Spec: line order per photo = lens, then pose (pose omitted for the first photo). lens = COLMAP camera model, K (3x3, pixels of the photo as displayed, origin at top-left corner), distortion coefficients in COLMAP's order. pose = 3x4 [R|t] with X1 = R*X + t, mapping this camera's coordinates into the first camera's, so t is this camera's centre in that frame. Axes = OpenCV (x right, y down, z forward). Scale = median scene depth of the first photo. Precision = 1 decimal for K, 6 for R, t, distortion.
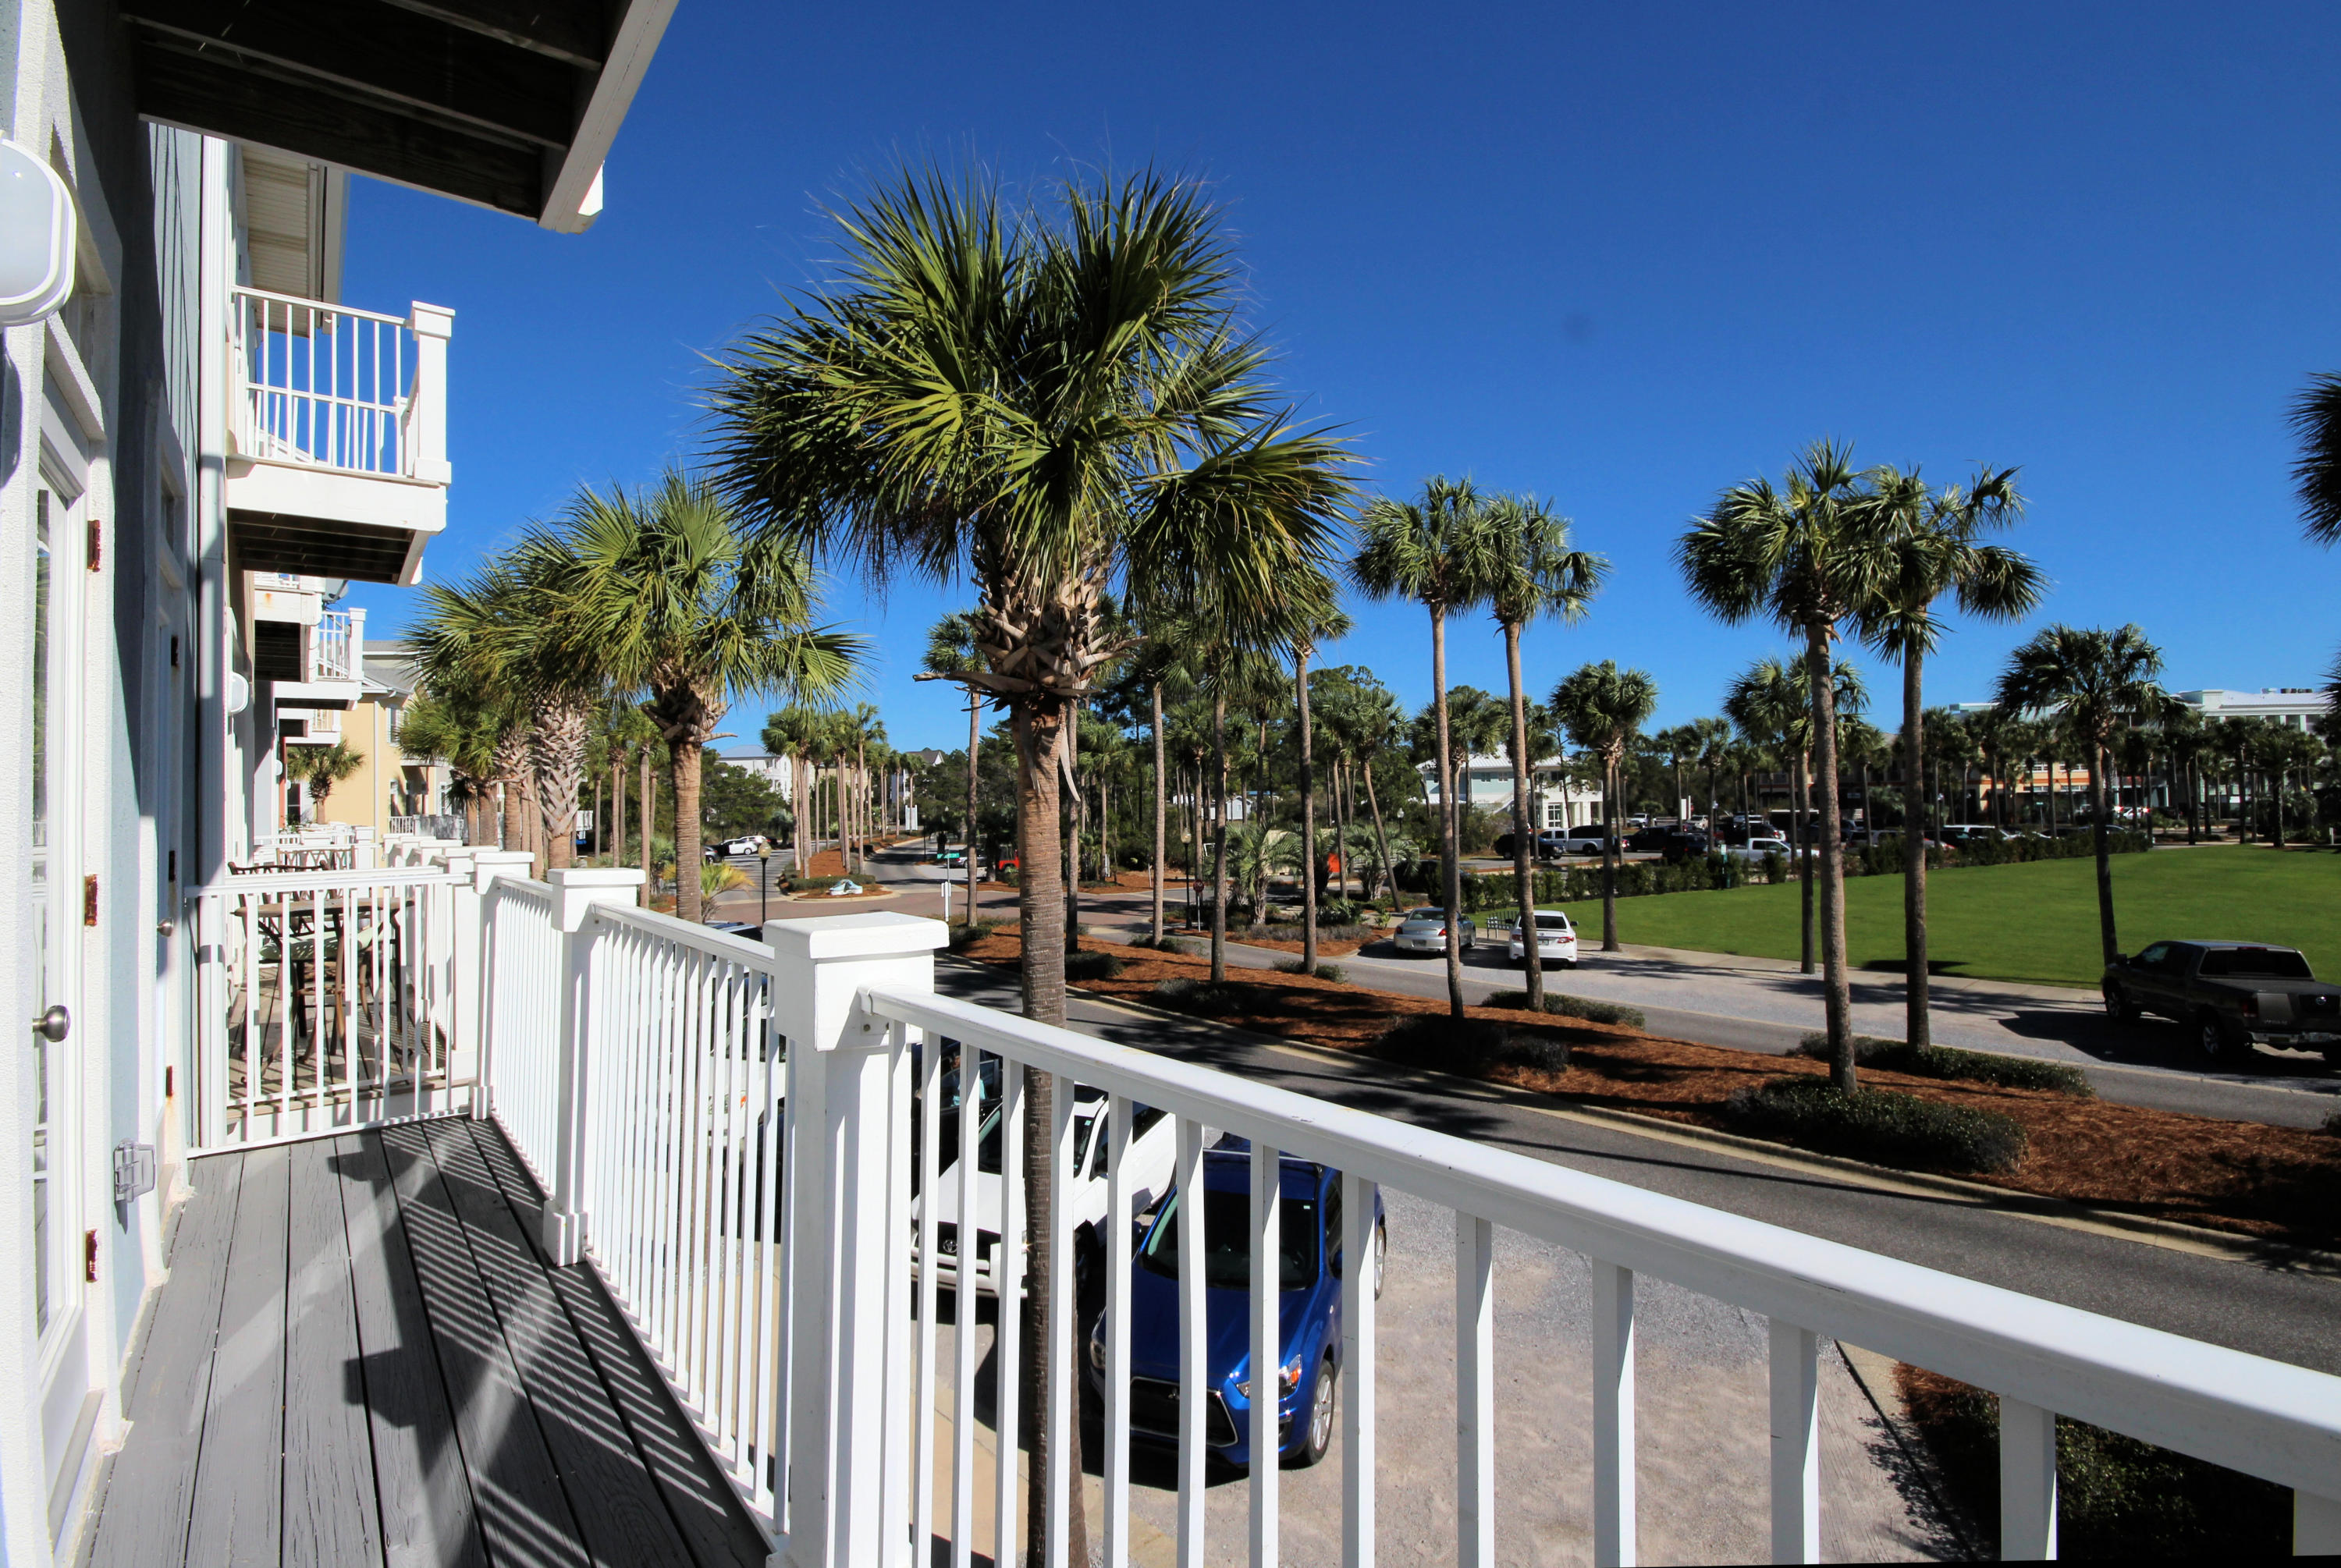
lens RADIAL K [[1113.6, 0, 1169.5], [0, 1113.6, 769.3], [0, 0, 1]] dist [0.000356, -0.004196]
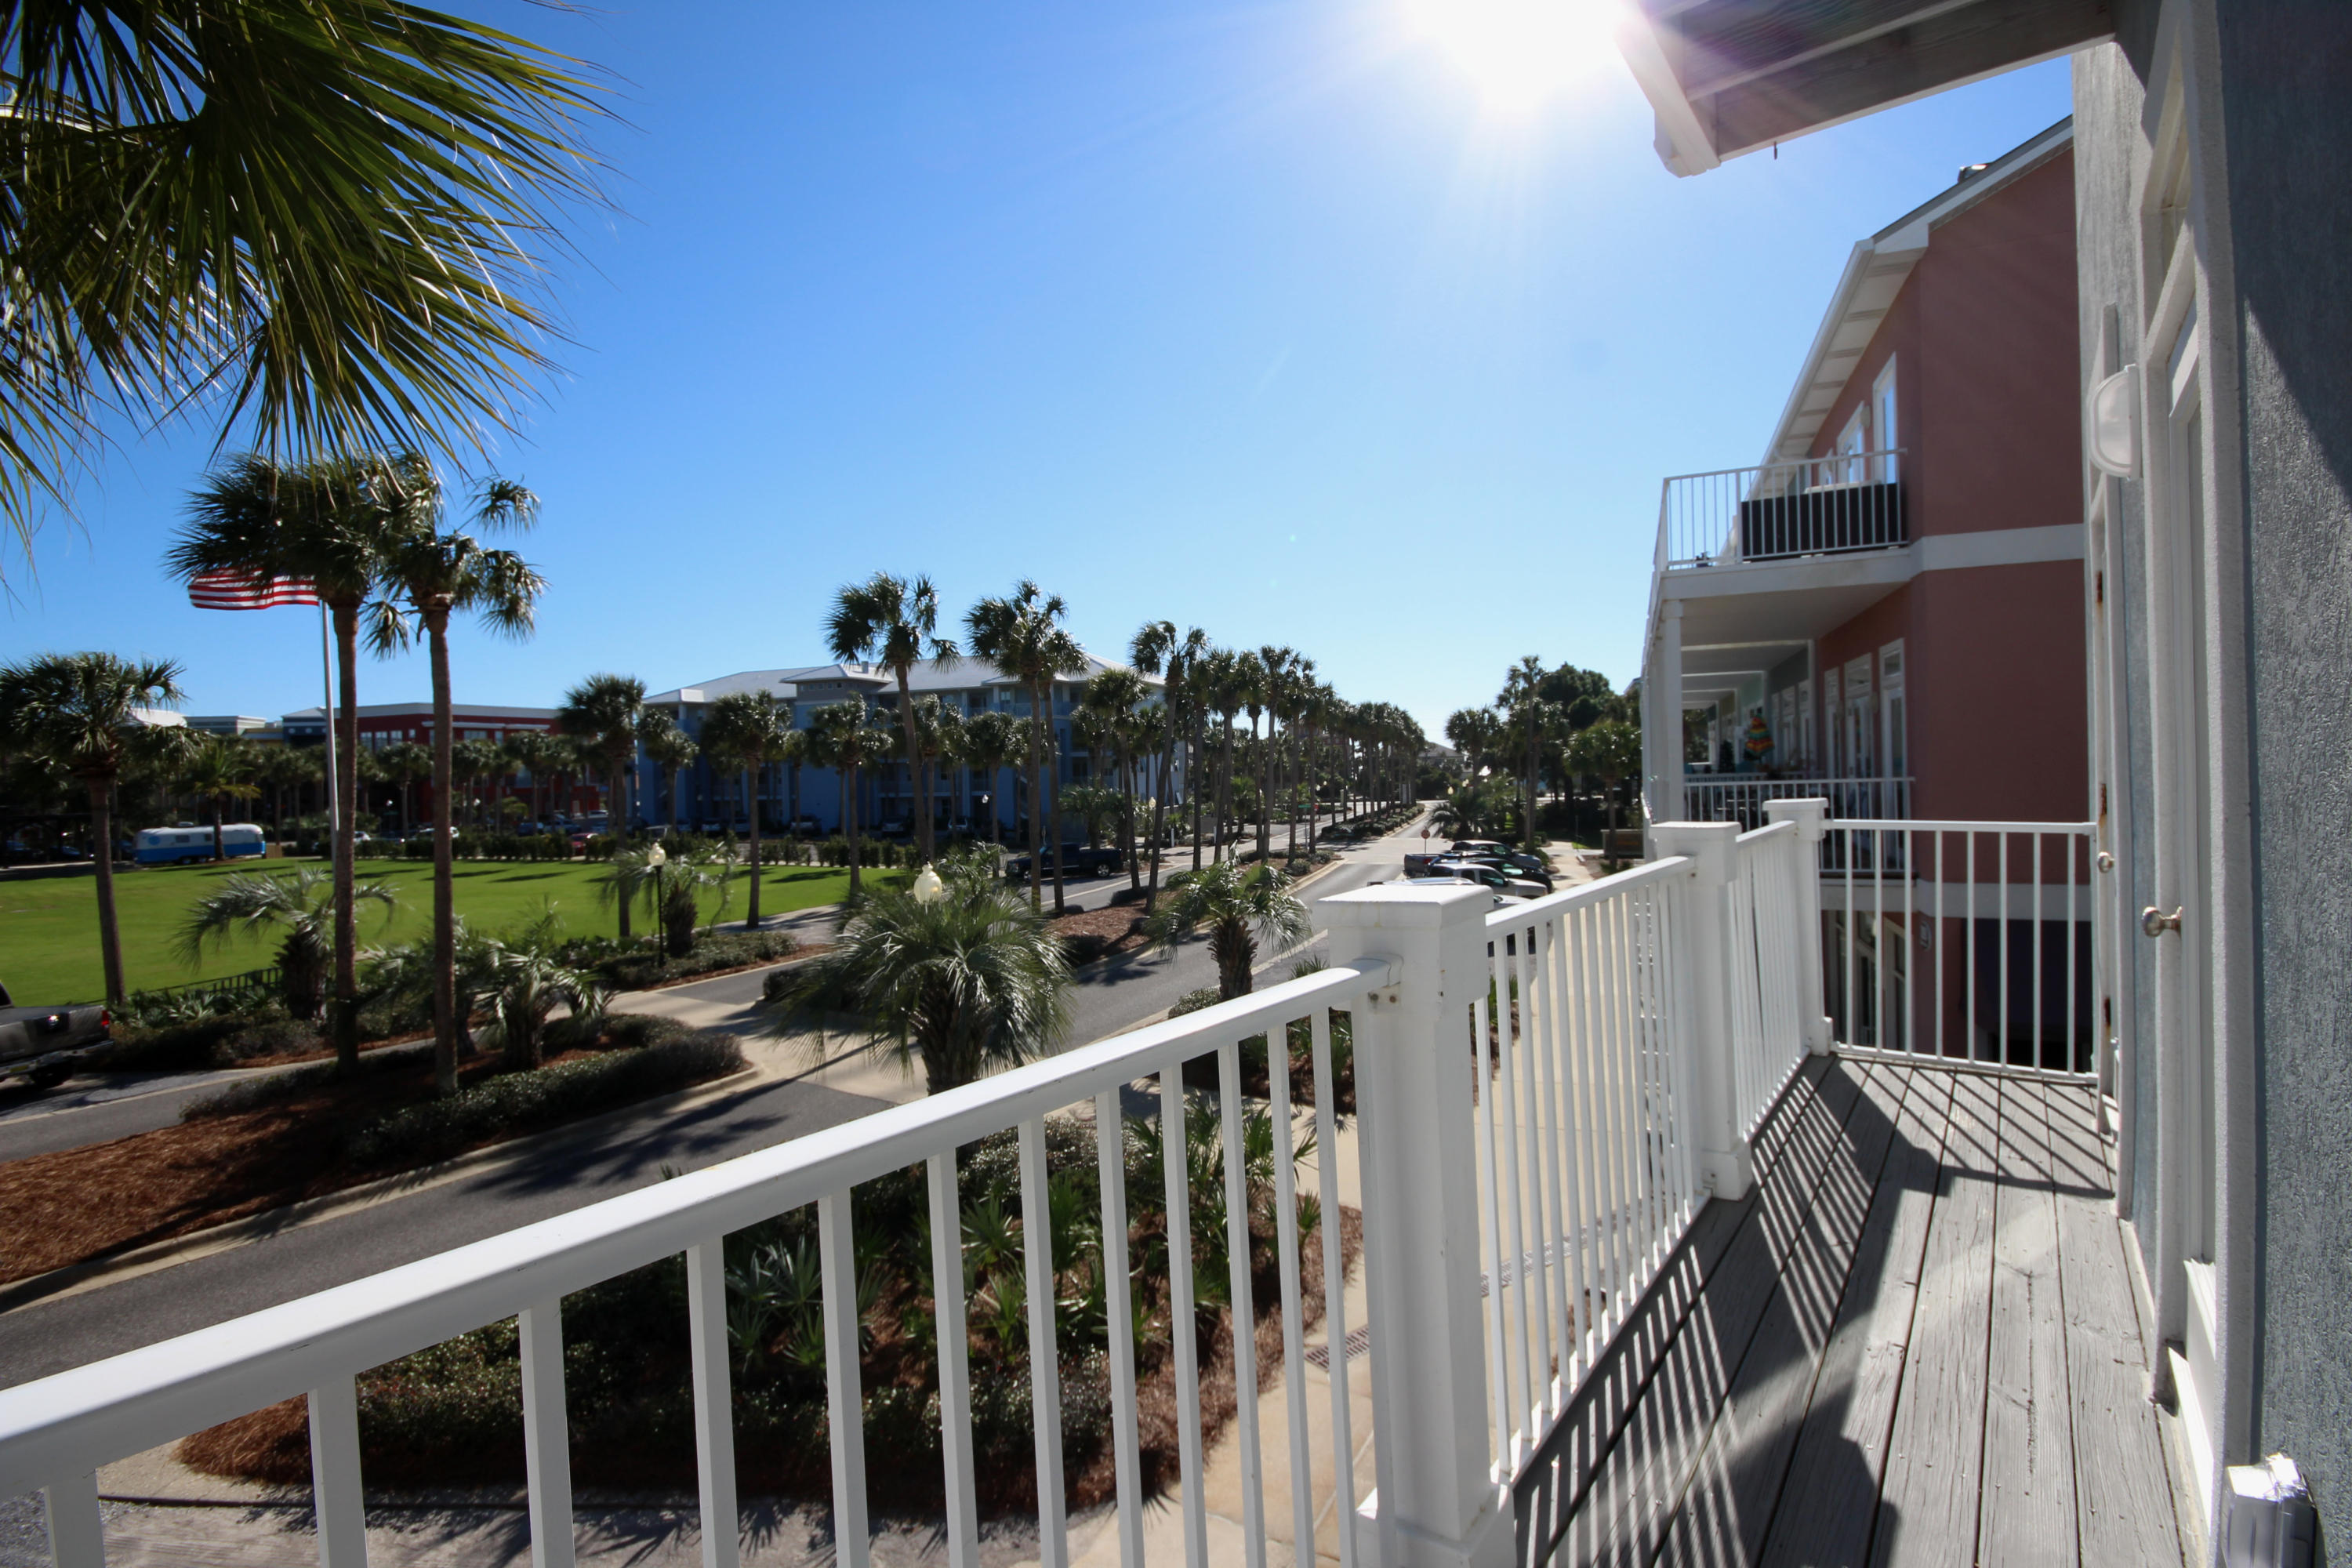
lens RADIAL K [[1087.2, 0, 1193.5], [0, 1087.2, 777.7], [0, 0, 1]] dist [-0.000422, -0.005581]
pose [[-0.260178, 0.017382, 0.965404, -0.174417], [0.006599, 0.999847, -0.016223, 0.007512], [-0.965538, 0.002150, -0.260253, 0.215742]]
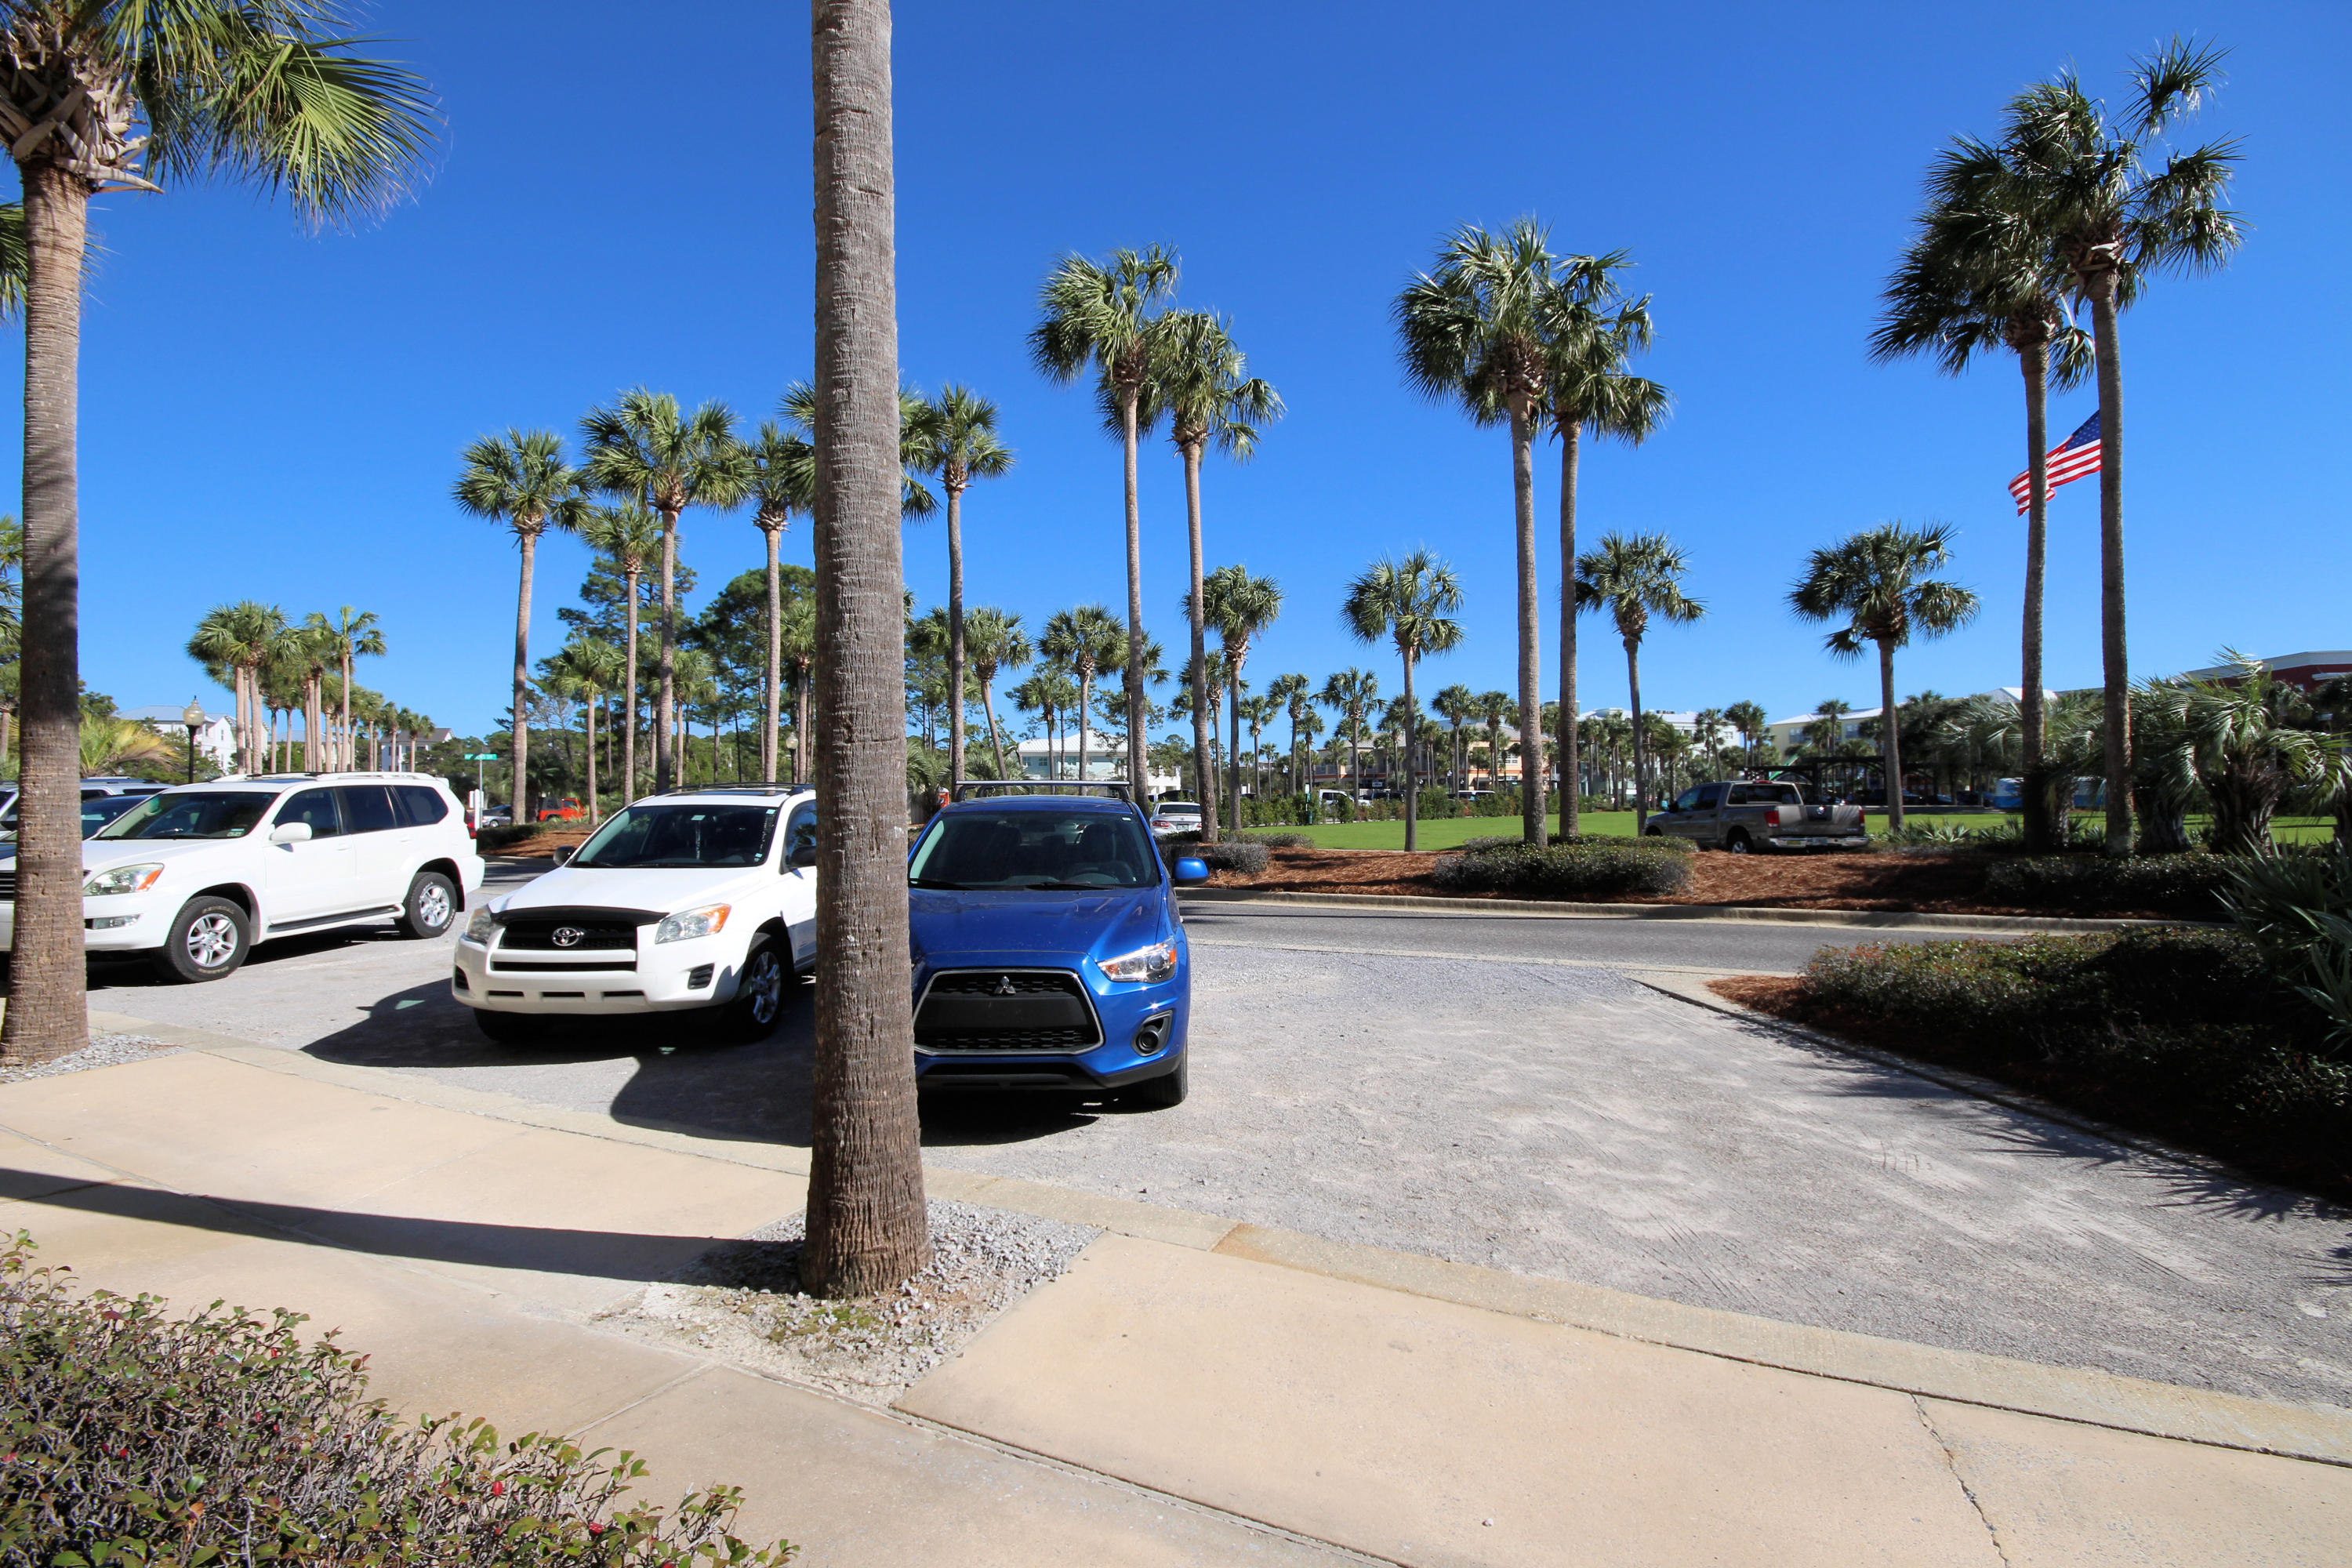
lens RADIAL K [[1087.2, 0, 1181.6], [0, 1087.2, 779.2], [0, 0, 1]] dist [-0.000422, -0.005581]
pose [[0.923897, 0.019425, 0.382149, -0.058052], [-0.018429, 0.999811, -0.006266, 0.176737], [-0.382198, -0.001254, 0.924080, 0.148216]]
